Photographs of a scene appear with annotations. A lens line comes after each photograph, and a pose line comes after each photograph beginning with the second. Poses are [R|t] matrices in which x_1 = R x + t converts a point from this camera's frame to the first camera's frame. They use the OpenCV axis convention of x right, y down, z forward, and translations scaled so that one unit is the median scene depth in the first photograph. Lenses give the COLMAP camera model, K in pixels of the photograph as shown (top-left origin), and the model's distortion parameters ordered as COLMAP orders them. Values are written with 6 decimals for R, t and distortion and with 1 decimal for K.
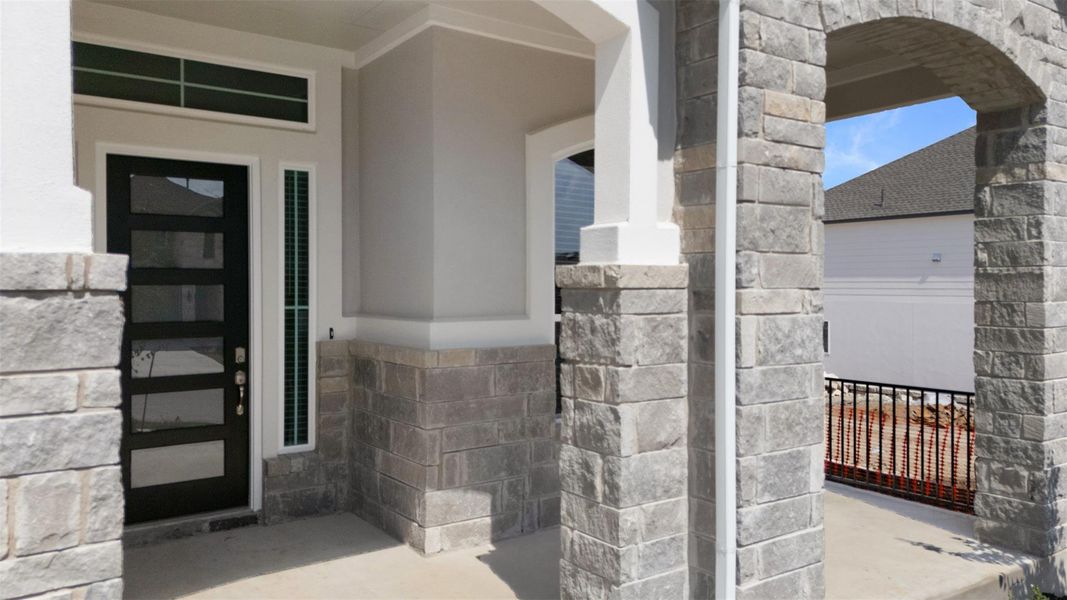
lens RADIAL K [[781.0, 0, 533.6], [0, 781.0, 296.3], [0, 0, 1]] dist [0.049325, 0.002007]
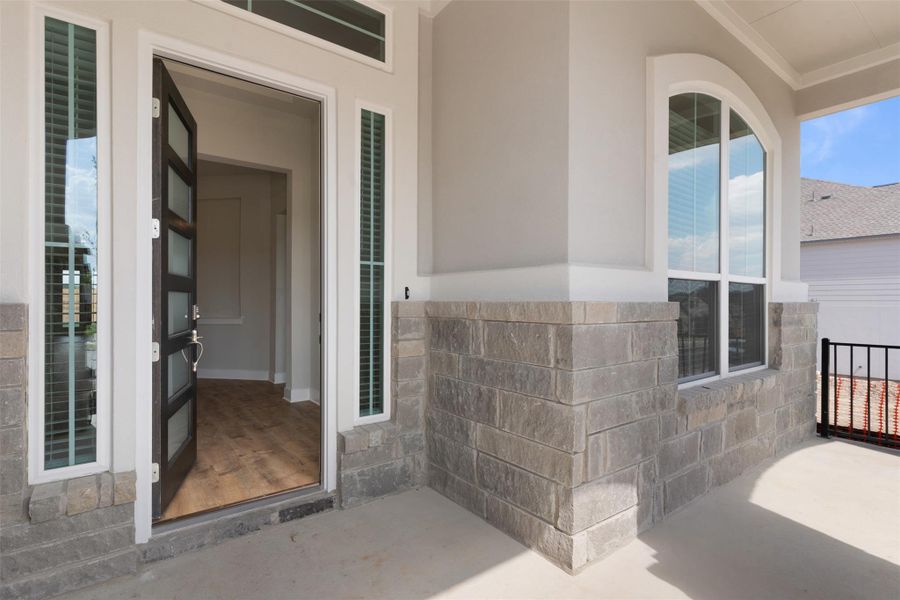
lens RADIAL K [[437.4, 0, 450.5], [0, 437.4, 303.9], [0, 0, 1]] dist [0.010900, -0.000694]
pose [[0.999465, 0.005446, 0.032239, -0.234764], [-0.005279, 0.999972, -0.005263, 0.065579], [-0.032266, 0.005090, 0.999466, 0.506825]]
